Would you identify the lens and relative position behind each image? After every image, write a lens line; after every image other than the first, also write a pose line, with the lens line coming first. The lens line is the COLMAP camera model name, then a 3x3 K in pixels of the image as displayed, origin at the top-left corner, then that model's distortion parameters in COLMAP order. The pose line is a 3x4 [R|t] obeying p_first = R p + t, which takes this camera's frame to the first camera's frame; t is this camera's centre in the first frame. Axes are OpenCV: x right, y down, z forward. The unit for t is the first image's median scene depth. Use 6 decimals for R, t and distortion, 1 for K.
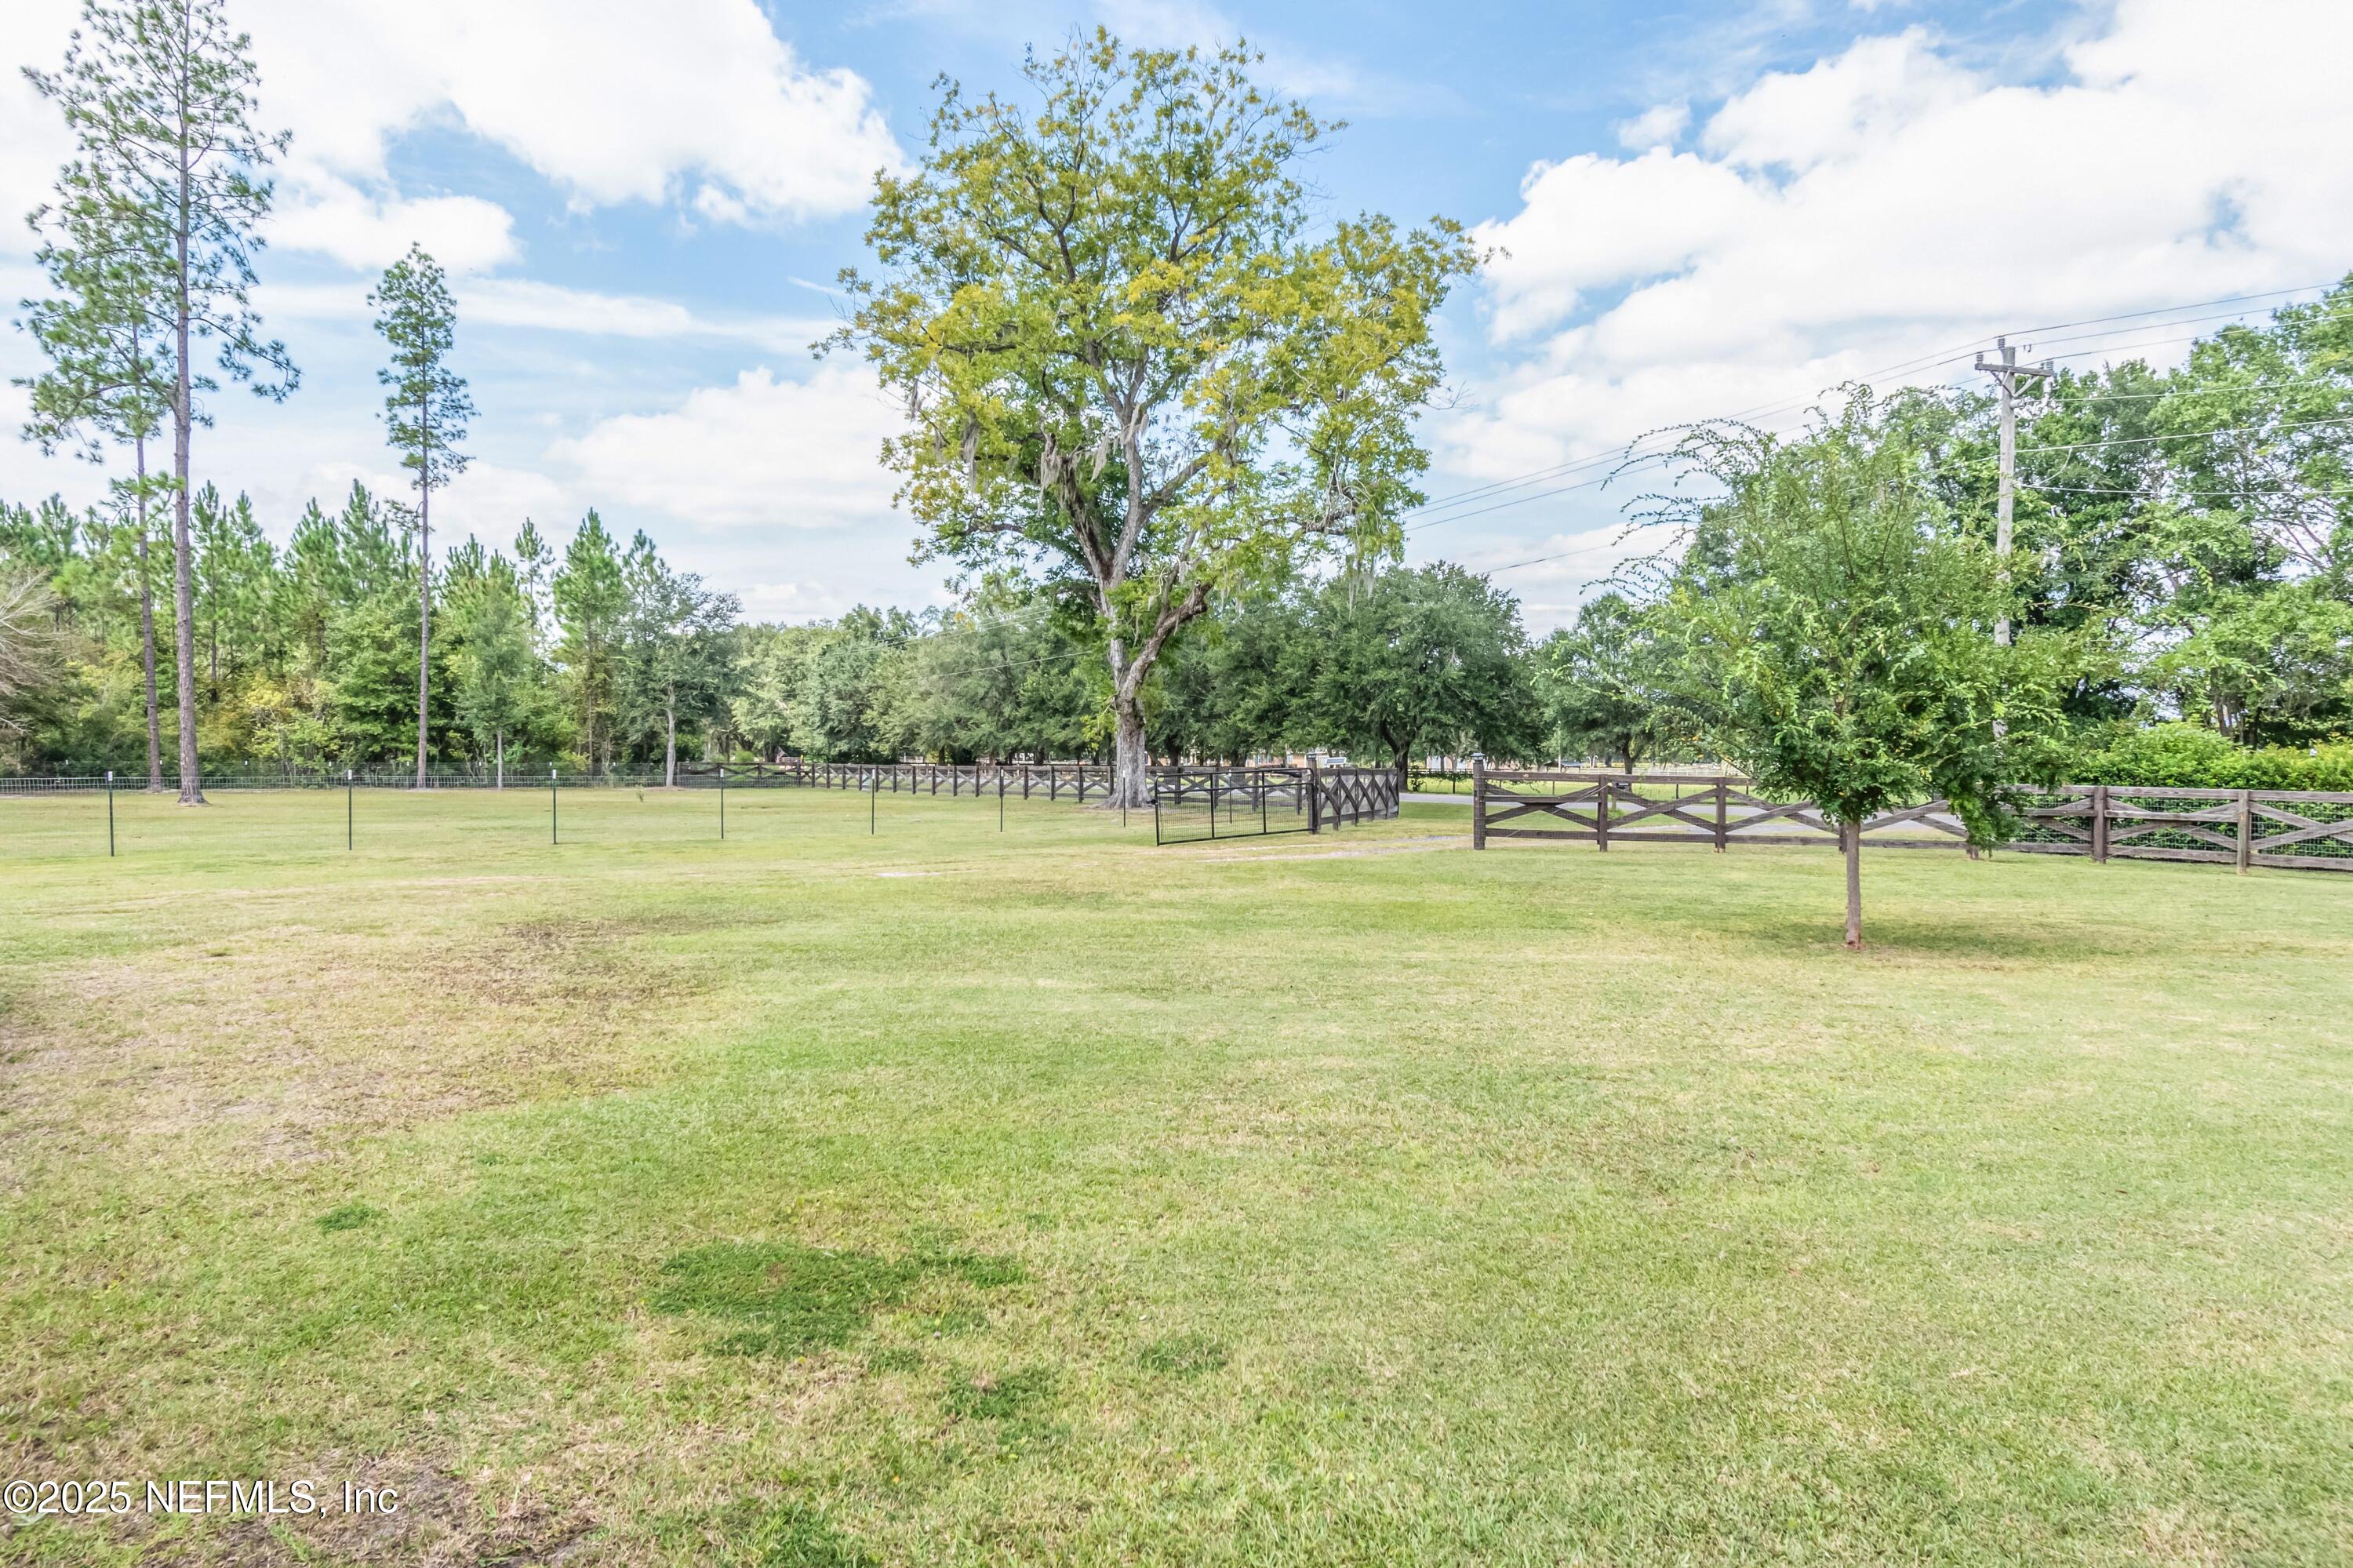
lens RADIAL K [[1452.8, 0, 1176.5], [0, 1452.8, 784.0], [0, 0, 1]] dist [0.005400, 0.000063]
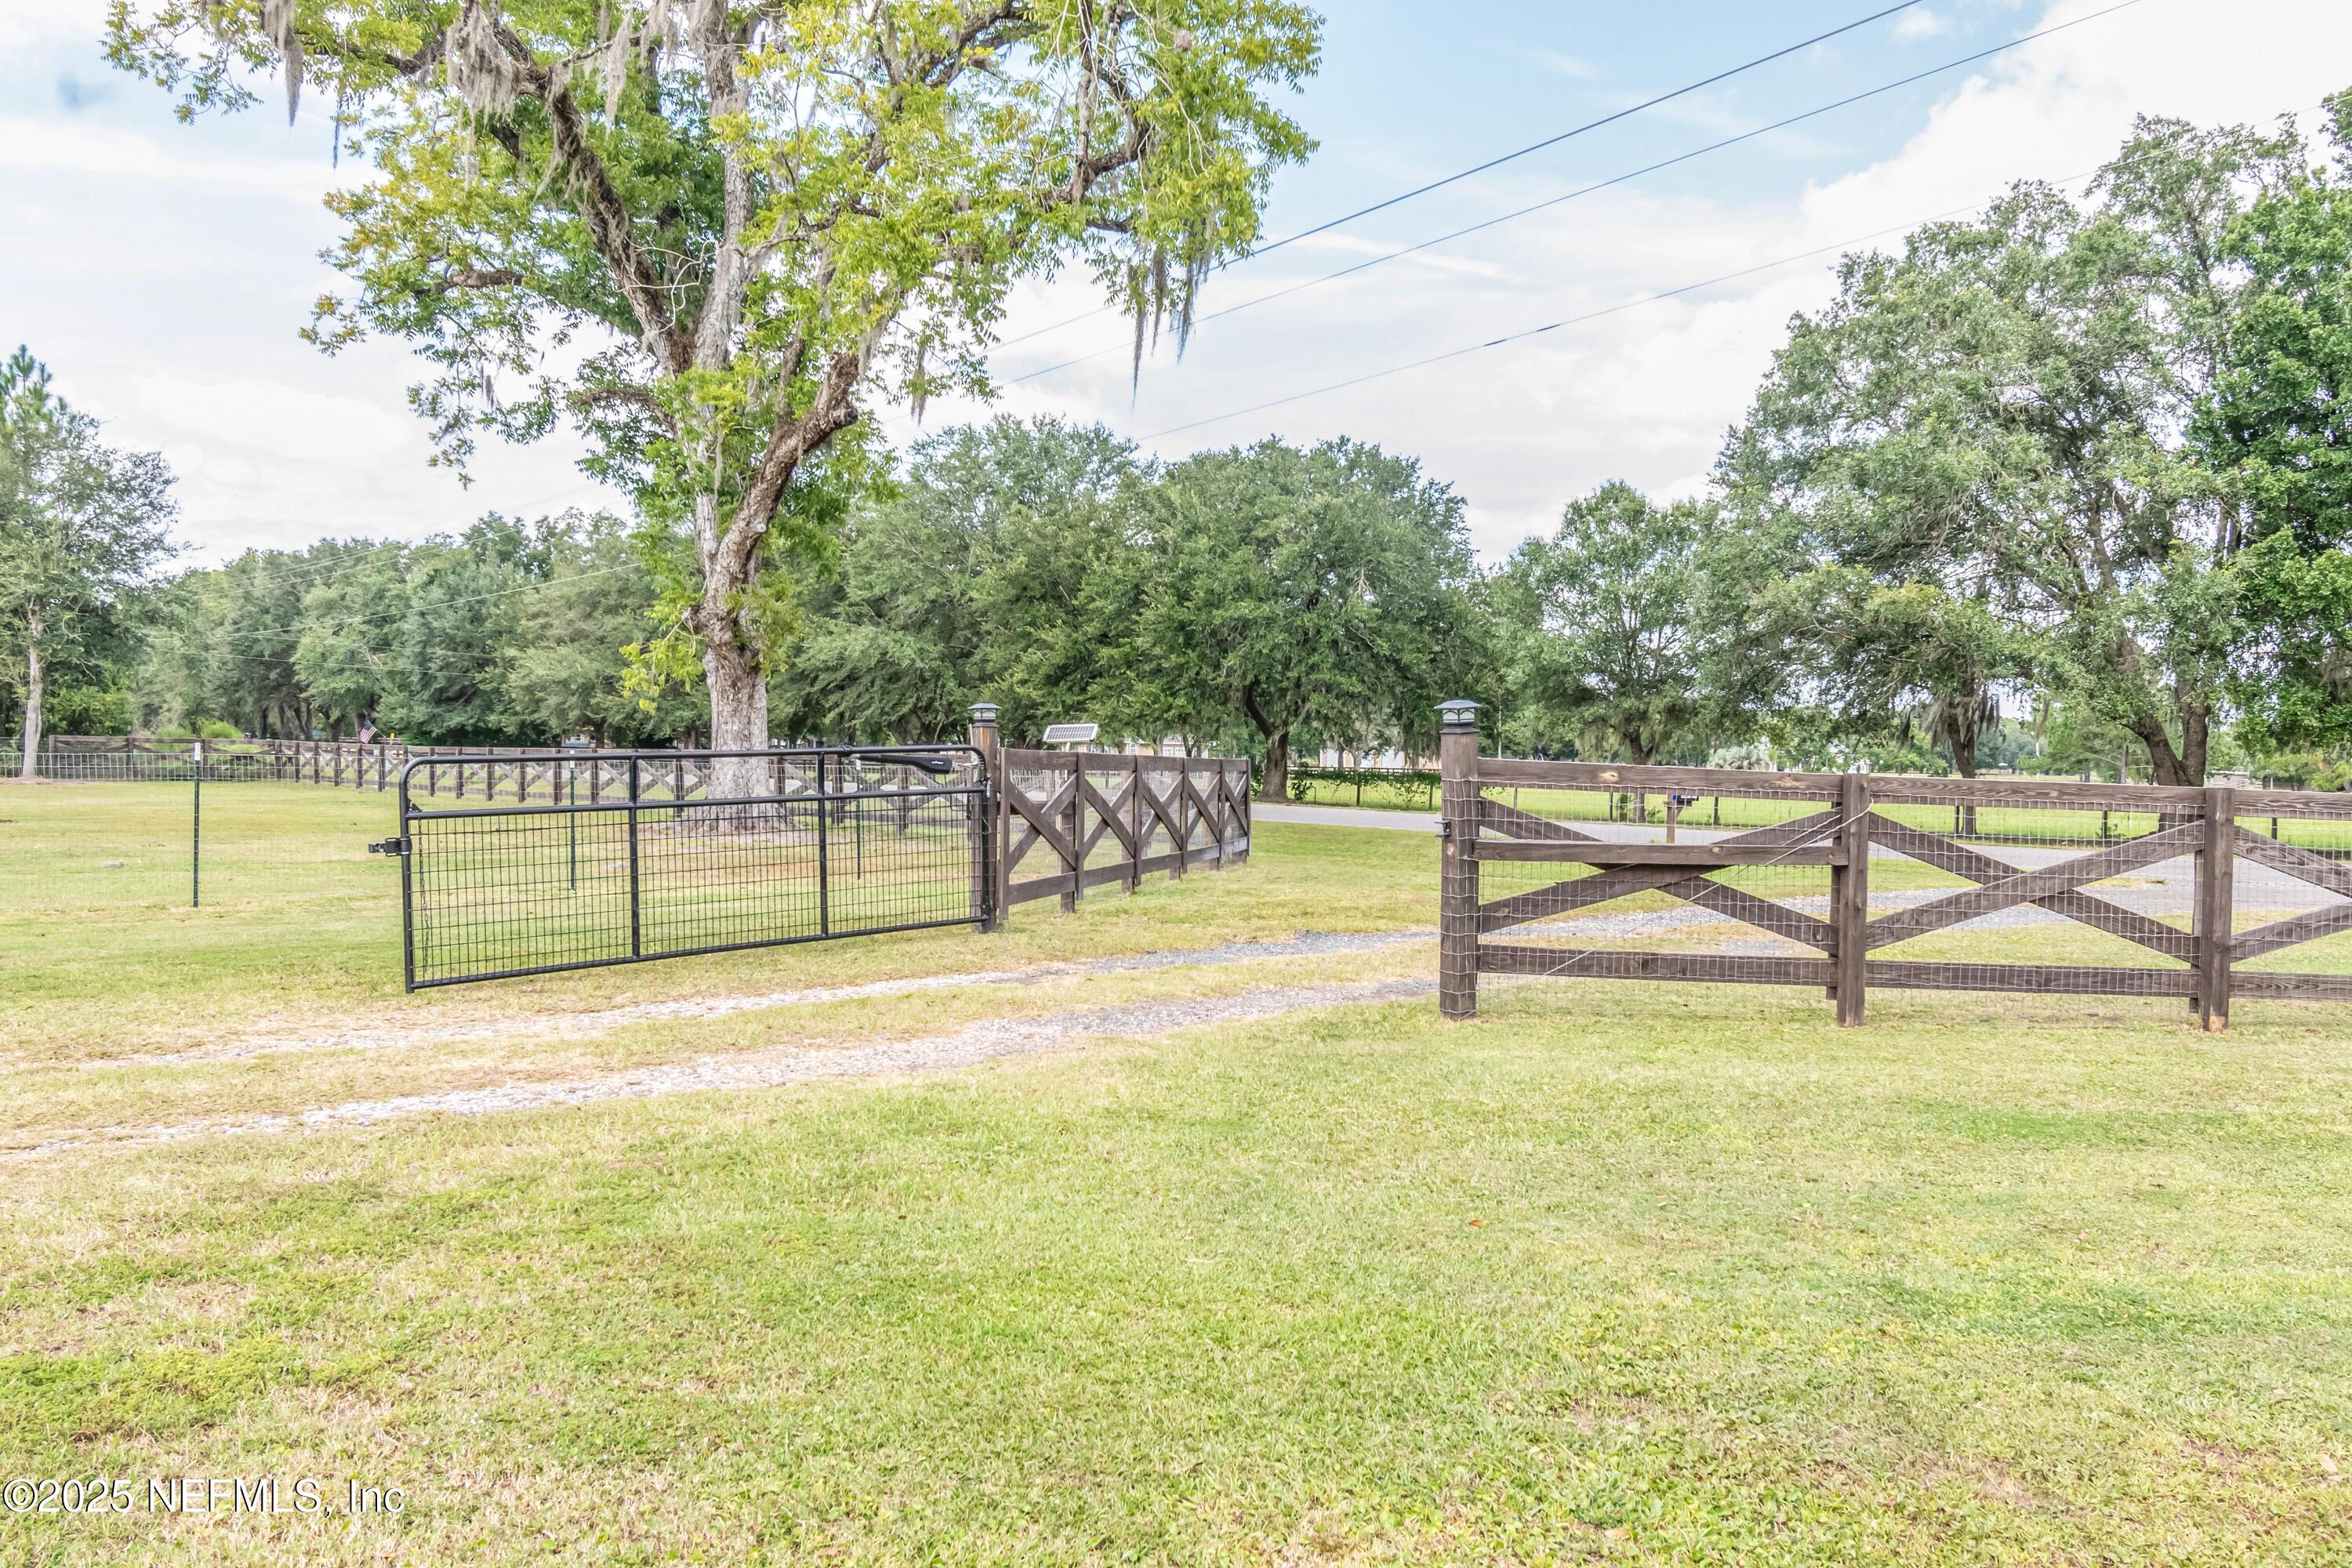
lens RADIAL K [[1798.3, 0, 1176.0], [0, 1798.3, 784.0], [0, 0, 1]] dist [-0.007959, 0.000683]
pose [[0.995917, 0.013223, 0.089297, 0.045013], [-0.013235, 0.999912, -0.000458, -0.001111], [-0.089295, -0.000726, 0.996005, 0.246428]]
